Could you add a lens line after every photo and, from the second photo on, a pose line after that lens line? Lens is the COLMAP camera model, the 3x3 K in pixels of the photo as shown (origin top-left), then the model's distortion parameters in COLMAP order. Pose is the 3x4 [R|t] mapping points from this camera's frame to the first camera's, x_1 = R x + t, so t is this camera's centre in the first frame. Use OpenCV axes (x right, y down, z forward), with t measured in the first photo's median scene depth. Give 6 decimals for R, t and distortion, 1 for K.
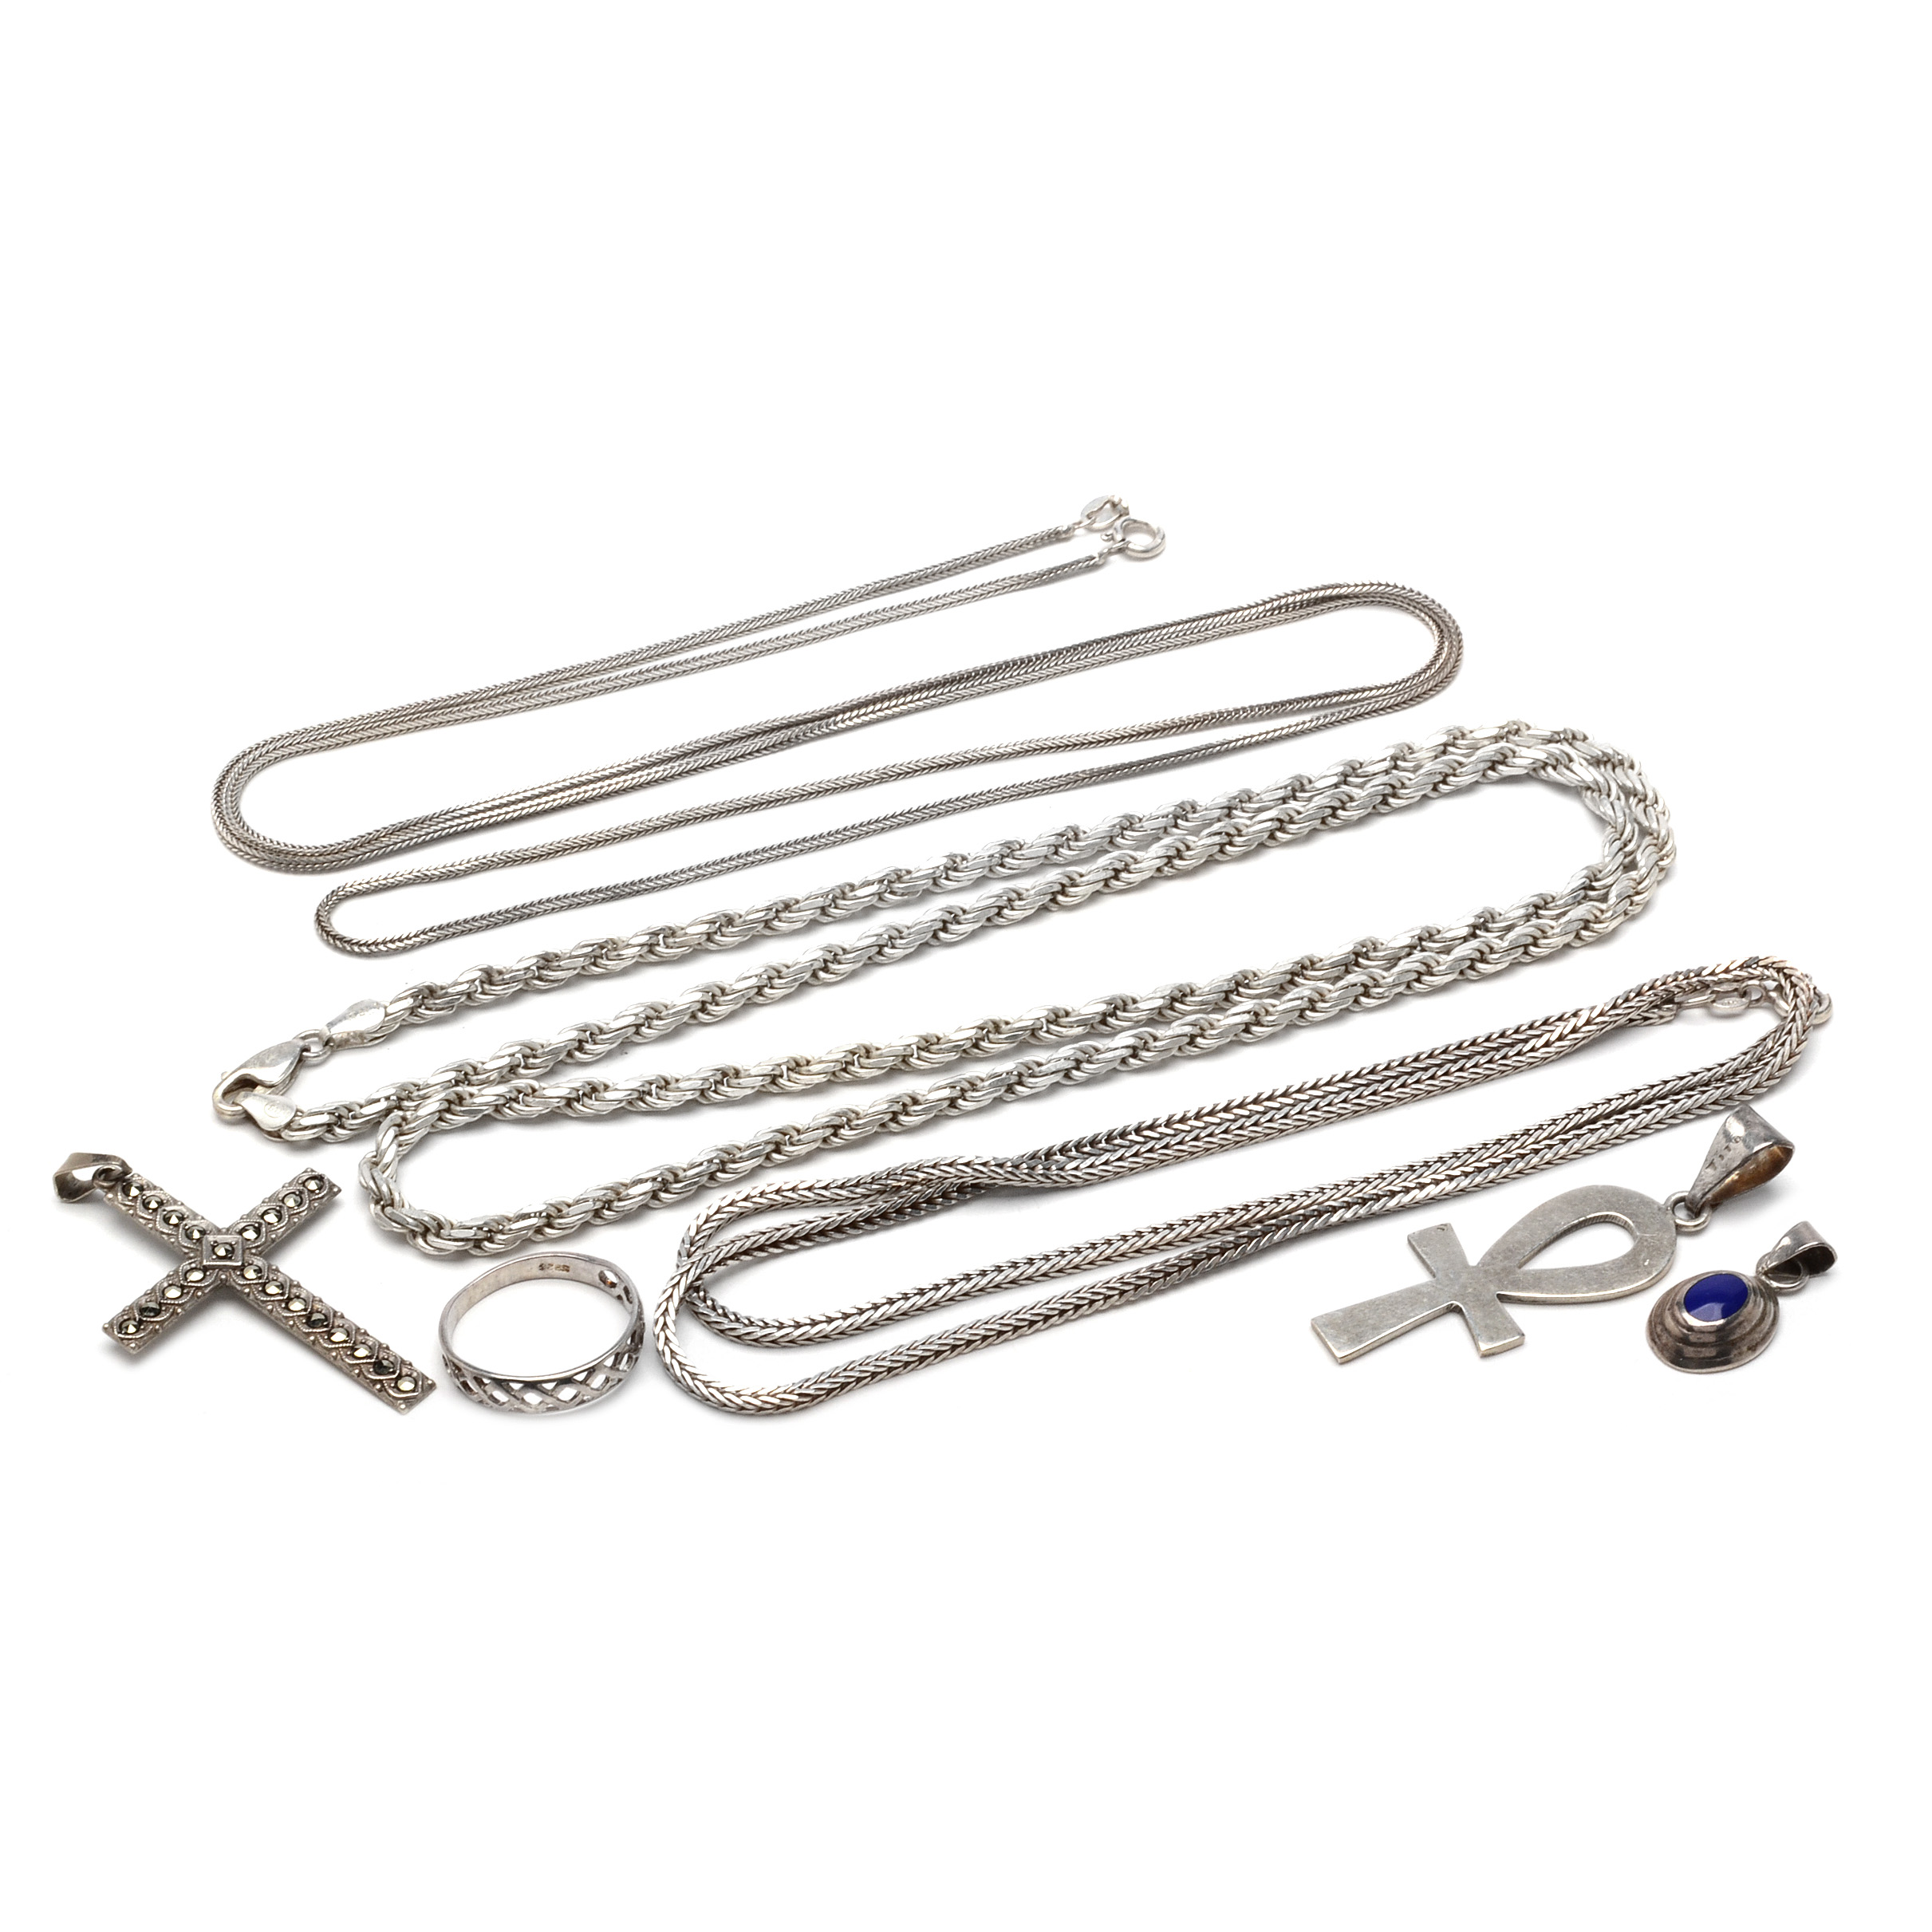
lens RADIAL K [[6895.7, 0, 963.4], [0, 6895.7, 968.5], [0, 0, 1]] dist [0.324202, 0.000000]
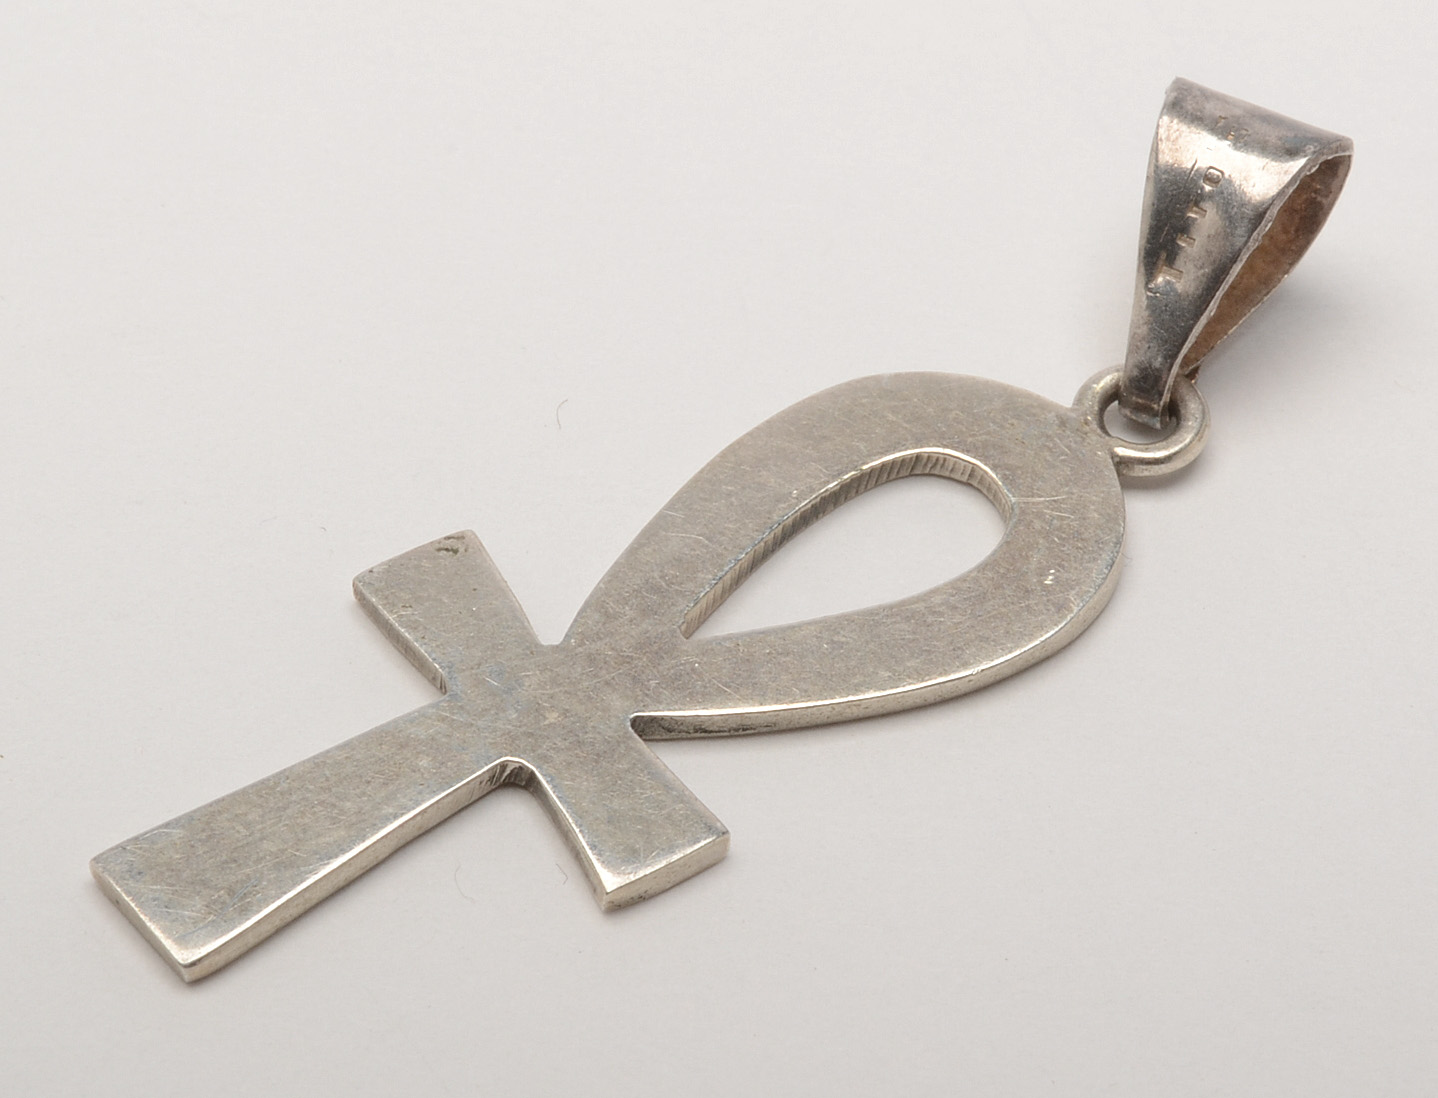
lens RADIAL K [[4021.9, 0, 717.9], [0, 4021.9, 548.4], [0, 0, 1]] dist [0.020457, 0.000000]
pose [[0.986093, -0.111108, 0.123591, 0.057918], [0.111696, 0.993740, 0.002183, 0.038780], [-0.123060, 0.011652, 0.992331, 0.803684]]
